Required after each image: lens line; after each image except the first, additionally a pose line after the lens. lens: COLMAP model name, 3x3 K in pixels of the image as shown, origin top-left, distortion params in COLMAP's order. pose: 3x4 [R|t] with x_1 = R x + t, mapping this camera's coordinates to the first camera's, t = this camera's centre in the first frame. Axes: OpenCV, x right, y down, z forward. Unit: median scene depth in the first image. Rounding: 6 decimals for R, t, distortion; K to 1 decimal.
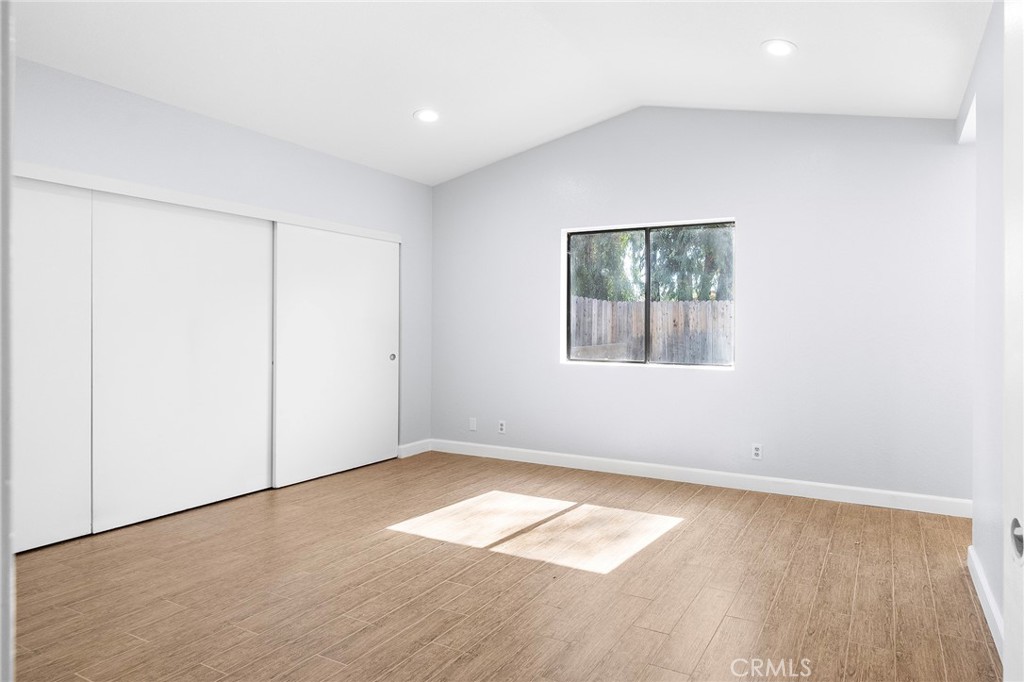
lens RADIAL K [[405.0, 0, 514.3], [0, 405.0, 323.7], [0, 0, 1]] dist [-0.000683, -0.000092]
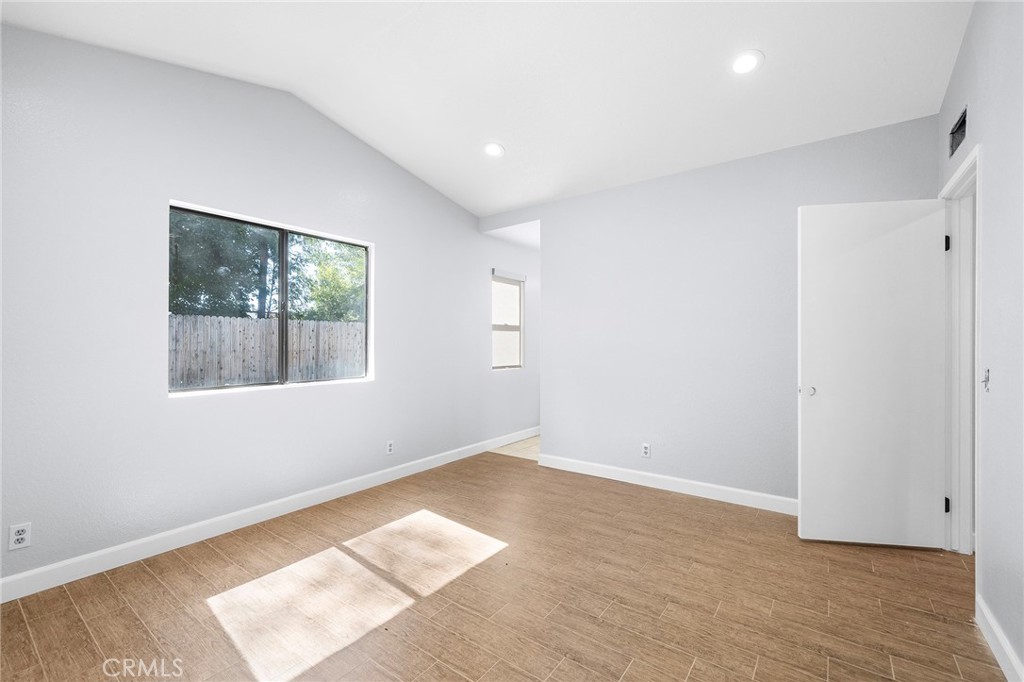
lens RADIAL K [[429.8, 0, 512.0], [0, 429.8, 341.0], [0, 0, 1]] dist [0.000466, 0.000297]
pose [[0.291918, -0.005379, 0.956428, -0.550189], [-0.001051, 0.999982, 0.005945, -0.000502], [-0.956443, -0.002741, 0.291907, 0.338864]]
